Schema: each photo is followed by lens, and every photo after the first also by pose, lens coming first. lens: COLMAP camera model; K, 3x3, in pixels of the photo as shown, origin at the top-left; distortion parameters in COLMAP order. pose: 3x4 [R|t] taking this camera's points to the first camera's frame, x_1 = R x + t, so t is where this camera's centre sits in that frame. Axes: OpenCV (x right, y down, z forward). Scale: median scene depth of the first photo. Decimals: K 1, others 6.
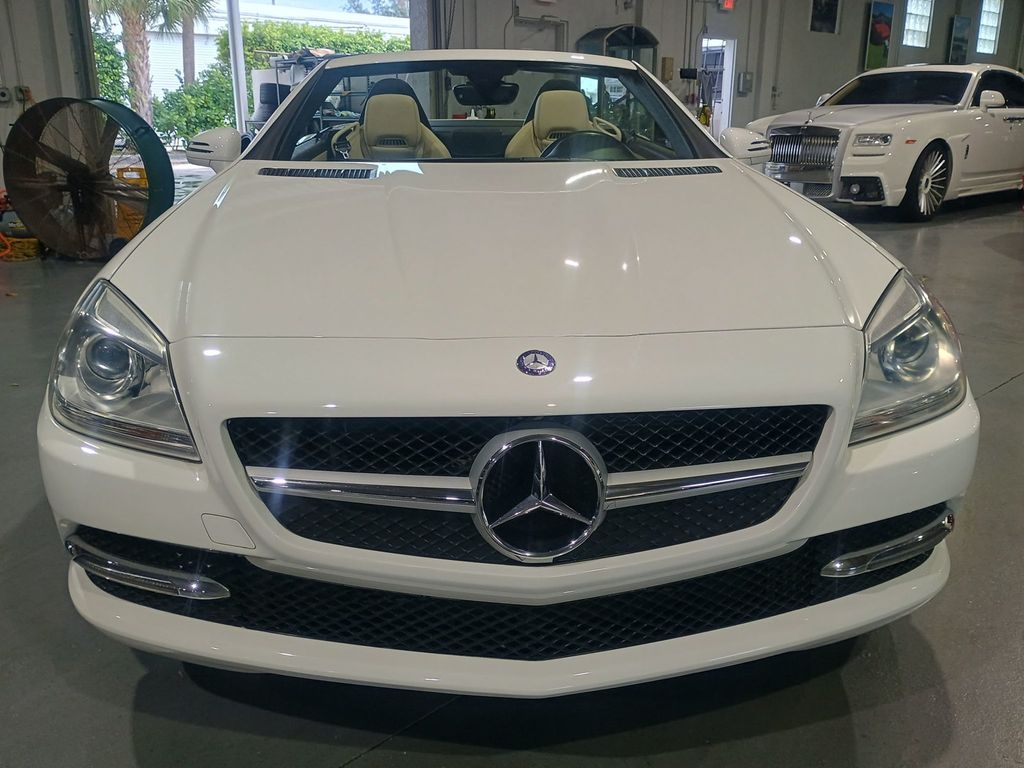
lens RADIAL K [[888.5, 0, 511.4], [0, 888.5, 386.3], [0, 0, 1]] dist [0.069496, -0.083733]
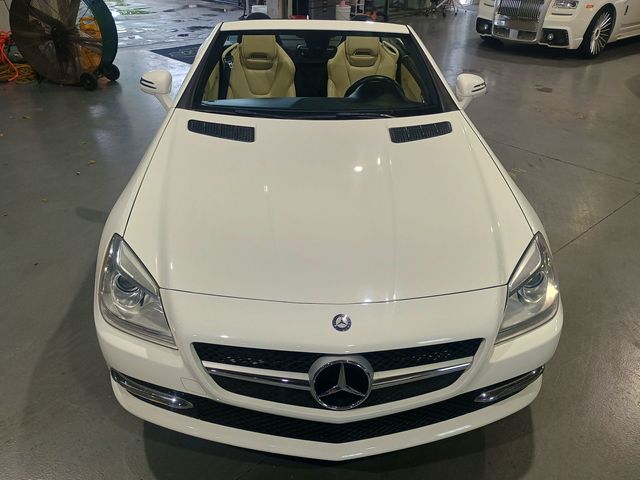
lens RADIAL K [[555.3, 0, 319.5], [0, 555.3, 243.9], [0, 0, 1]] dist [0.069496, -0.083733]
pose [[0.999597, 0.028135, -0.003816, -0.008444], [-0.026507, 0.972924, 0.229600, -0.176586], [0.010173, -0.229406, 0.973278, -0.076834]]
